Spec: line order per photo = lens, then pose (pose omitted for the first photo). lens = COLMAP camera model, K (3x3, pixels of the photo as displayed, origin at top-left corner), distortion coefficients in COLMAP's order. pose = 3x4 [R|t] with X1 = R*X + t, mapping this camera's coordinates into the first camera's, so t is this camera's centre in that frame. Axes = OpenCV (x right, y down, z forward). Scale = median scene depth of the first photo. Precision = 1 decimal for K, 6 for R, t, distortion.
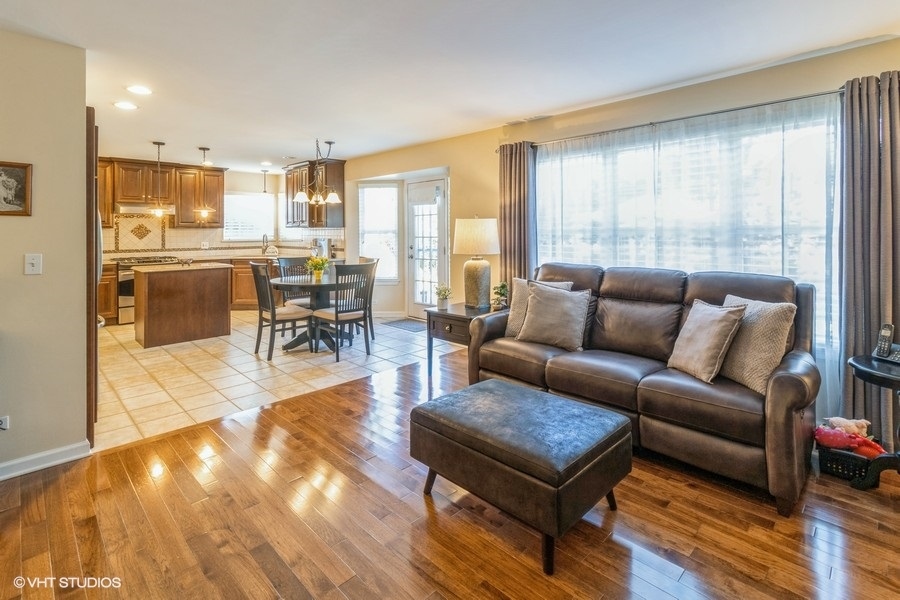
lens RADIAL K [[419.5, 0, 447.6], [0, 419.5, 284.1], [0, 0, 1]] dist [-0.000239, 0.002235]
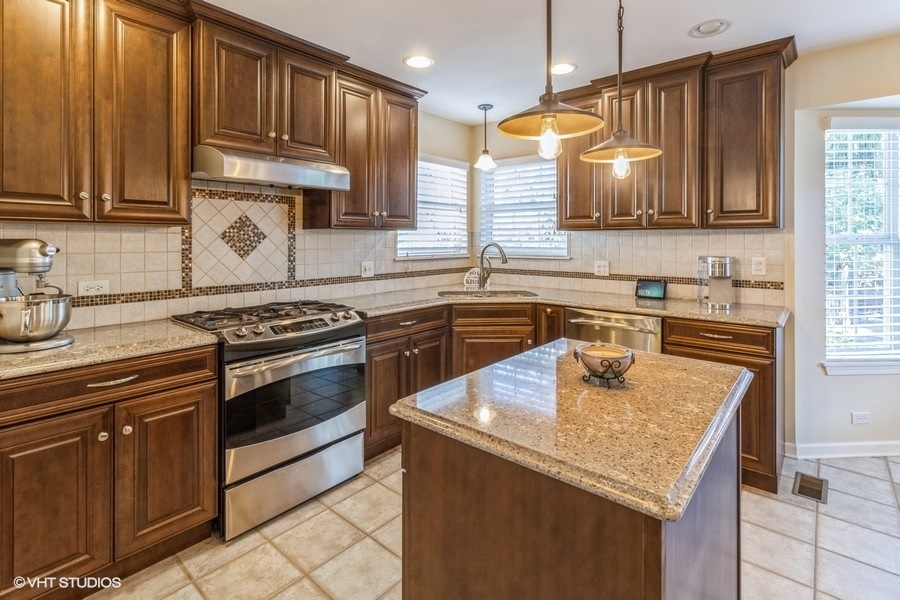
lens RADIAL K [[419.5, 0, 445.4], [0, 419.5, 296.5], [0, 0, 1]] dist [-0.000239, 0.002235]
pose [[0.997715, -0.003620, 0.067463, -0.577428], [0.002990, 0.999951, 0.009434, -0.074815], [-0.067494, -0.009211, 0.997677, 0.616170]]
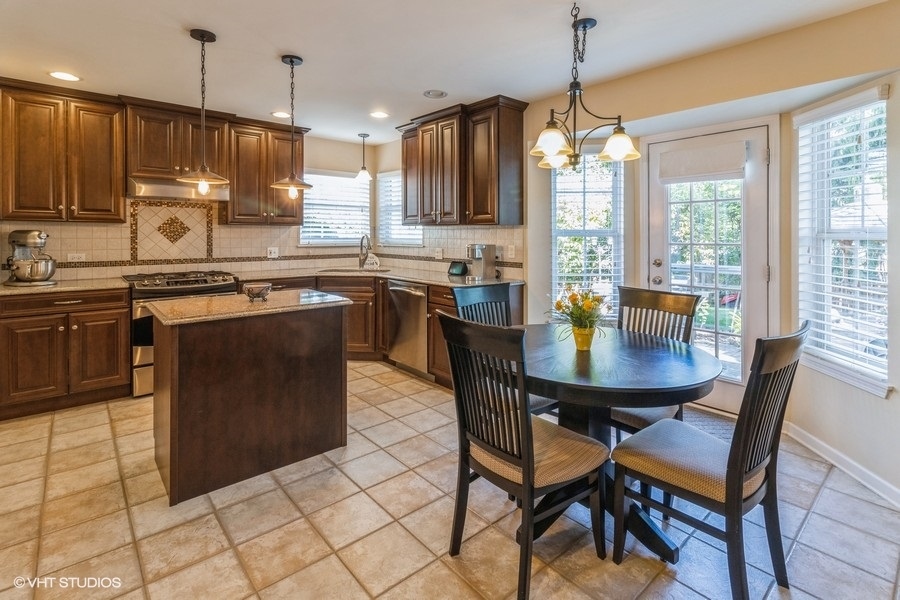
lens RADIAL K [[419.5, 0, 451.9], [0, 419.5, 298.6], [0, 0, 1]] dist [-0.000239, 0.002235]
pose [[0.997784, 0.019135, -0.063729, -0.296542], [-0.017384, 0.999459, 0.027912, -0.050311], [0.064229, -0.026742, 0.997577, 0.427991]]
